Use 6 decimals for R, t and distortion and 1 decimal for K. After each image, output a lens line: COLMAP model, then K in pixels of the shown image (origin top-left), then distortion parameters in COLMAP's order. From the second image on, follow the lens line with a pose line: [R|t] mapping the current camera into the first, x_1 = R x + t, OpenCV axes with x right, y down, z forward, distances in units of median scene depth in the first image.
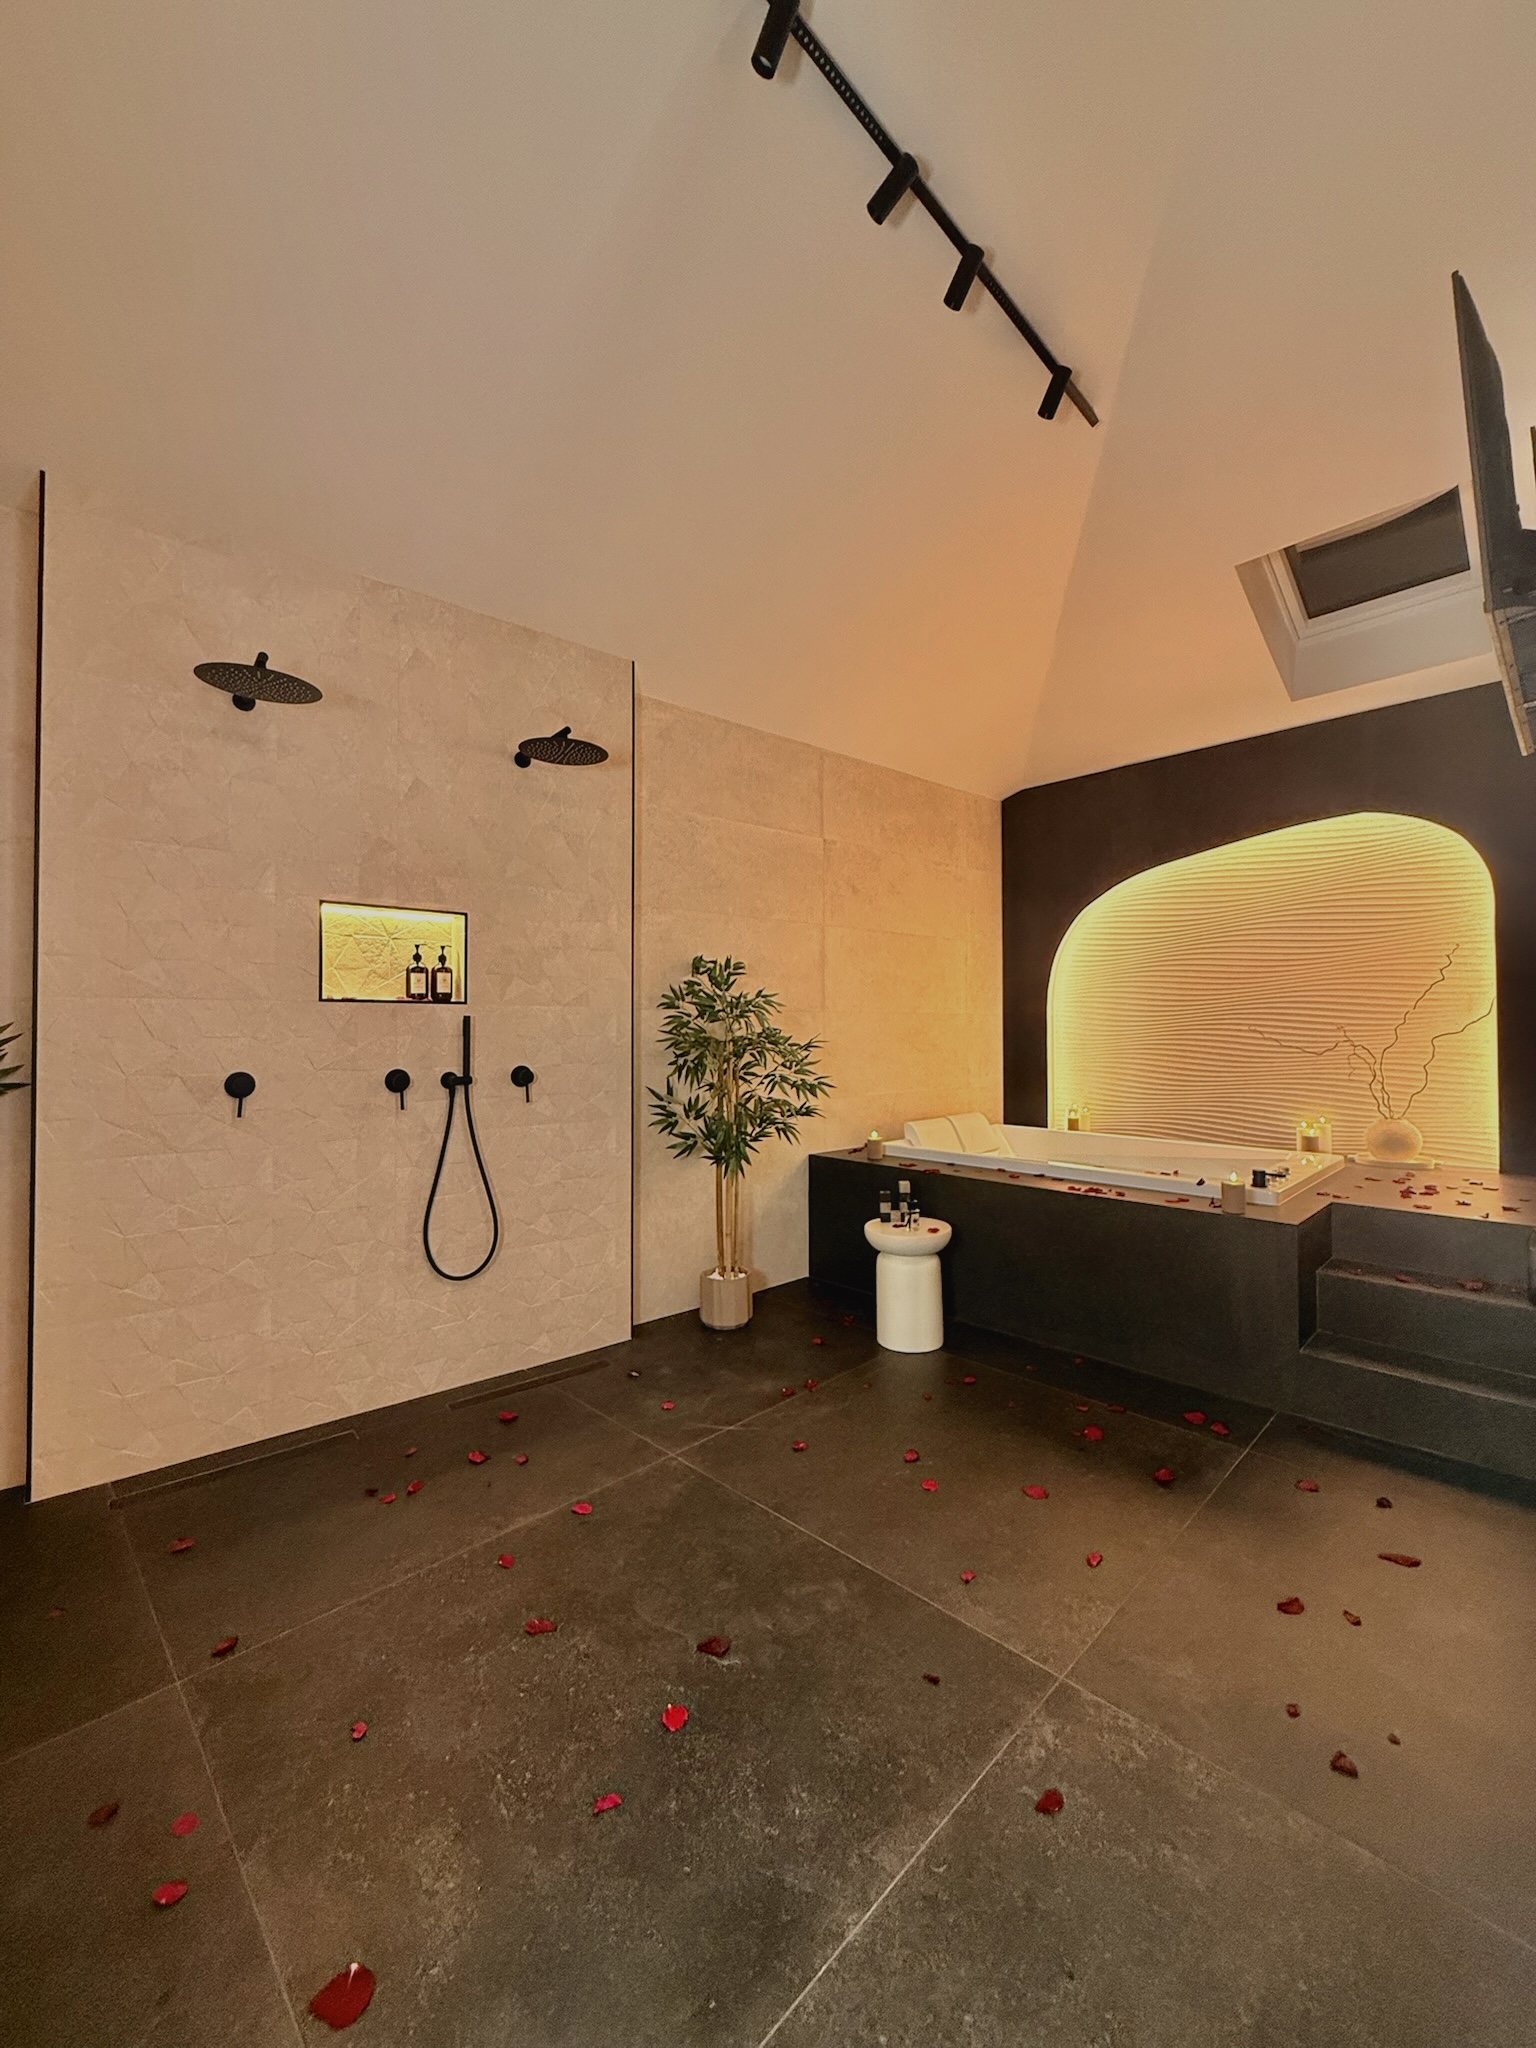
lens RADIAL K [[817.5, 0, 767.7], [0, 817.5, 1016.9], [0, 0, 1]] dist [-0.002045, 0.000081]
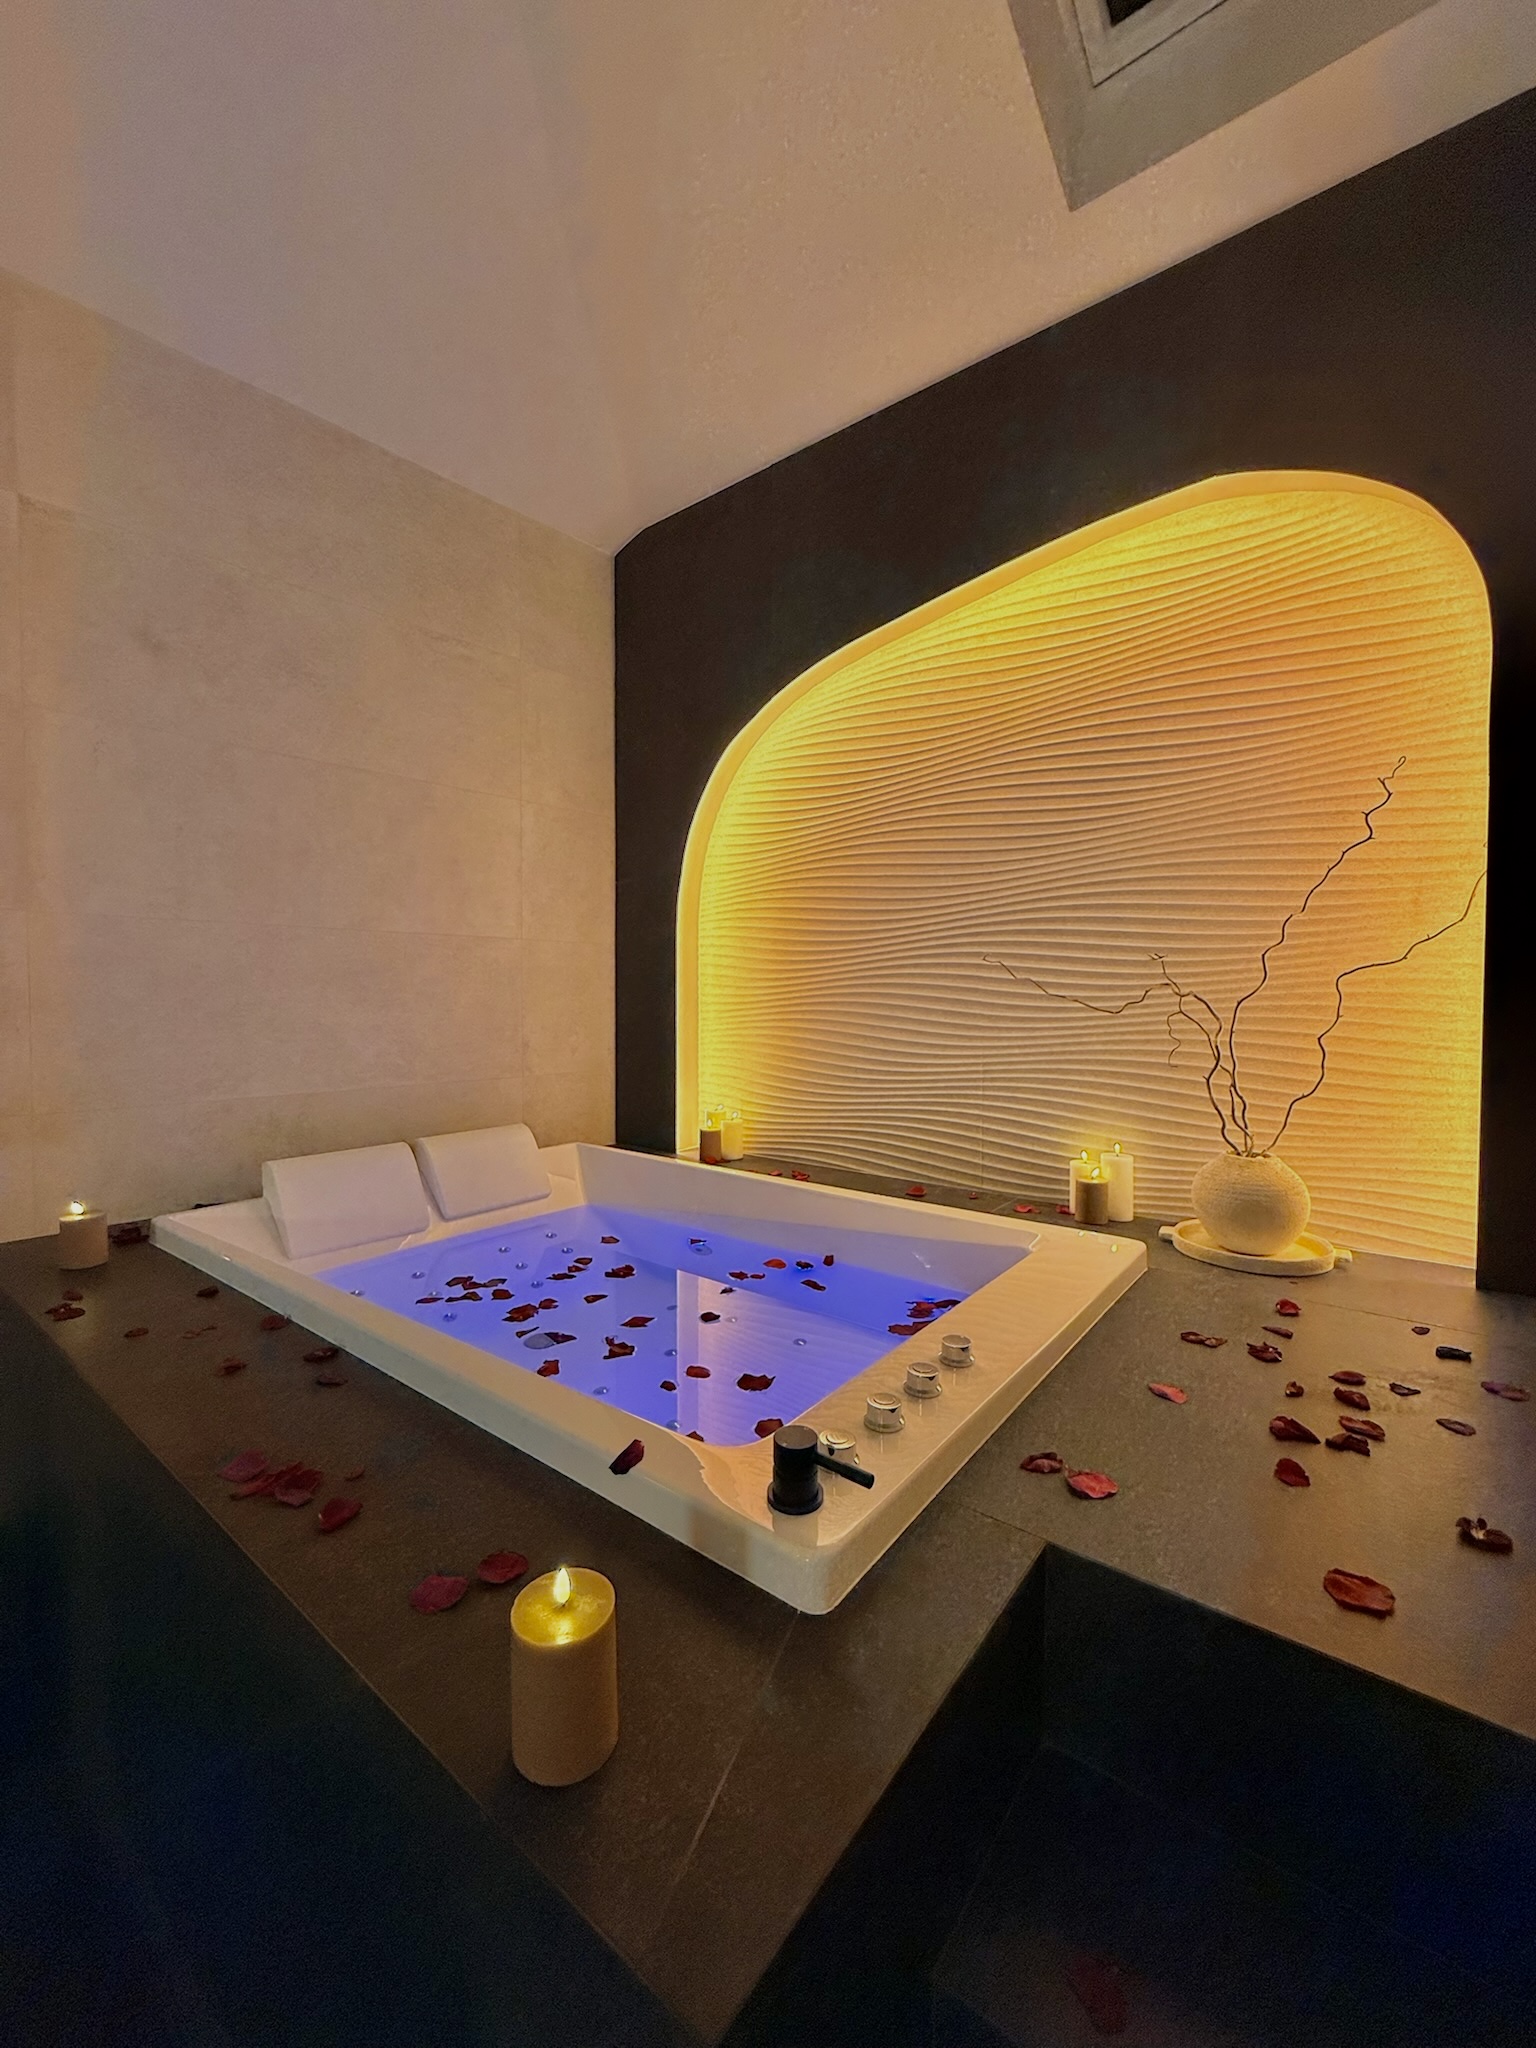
lens RADIAL K [[817.5, 0, 775.8], [0, 817.5, 1011.7], [0, 0, 1]] dist [-0.002045, 0.000081]
pose [[0.991459, -0.000157, 0.130416, 0.515895], [-0.005269, 0.999135, 0.041256, 0.033384], [-0.130310, -0.041591, 0.990601, 0.683116]]
